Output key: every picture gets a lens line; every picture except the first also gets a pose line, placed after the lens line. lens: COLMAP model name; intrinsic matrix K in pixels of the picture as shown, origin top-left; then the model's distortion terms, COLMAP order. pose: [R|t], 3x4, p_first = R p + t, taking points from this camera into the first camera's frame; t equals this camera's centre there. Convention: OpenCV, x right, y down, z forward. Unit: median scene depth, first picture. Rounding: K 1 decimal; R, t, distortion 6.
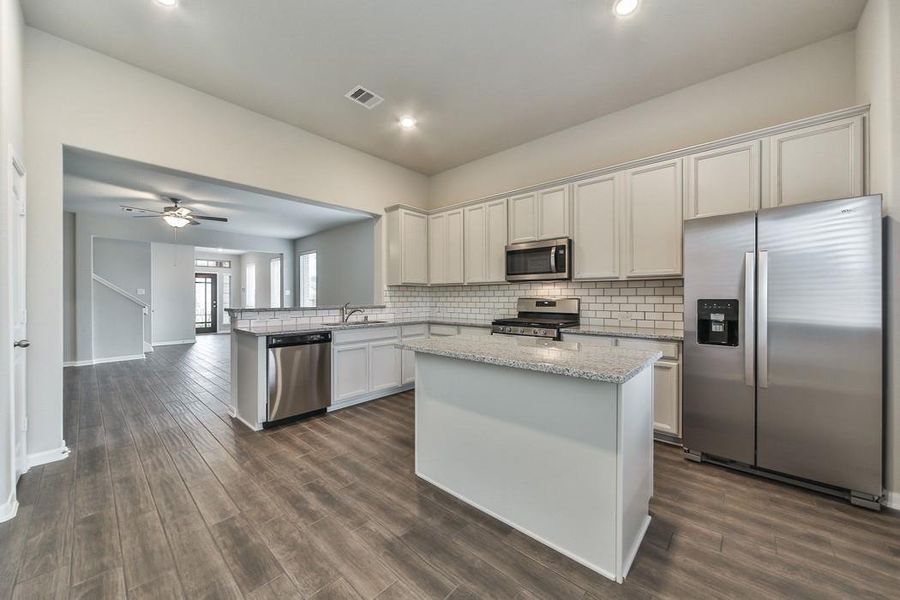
lens RADIAL K [[328.8, 0, 451.4], [0, 328.8, 298.4], [0, 0, 1]] dist [-0.017830, -0.000068]
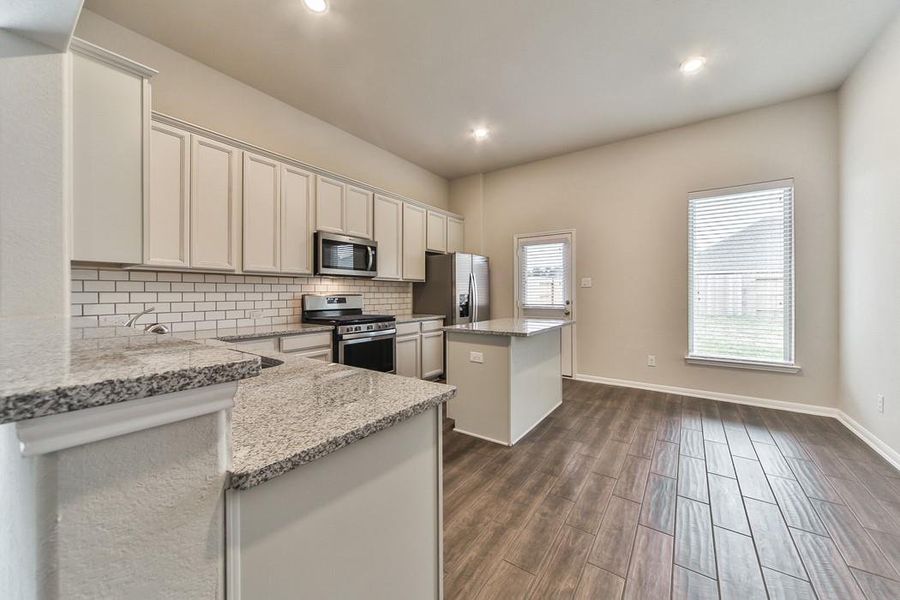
lens RADIAL K [[328.8, 0, 453.6], [0, 328.8, 295.2], [0, 0, 1]] dist [-0.017830, -0.000068]
pose [[-0.110139, -0.004698, 0.993905, -0.747894], [0.005188, 0.999972, 0.005302, -0.001535], [-0.993903, 0.005740, -0.110112, 0.804477]]
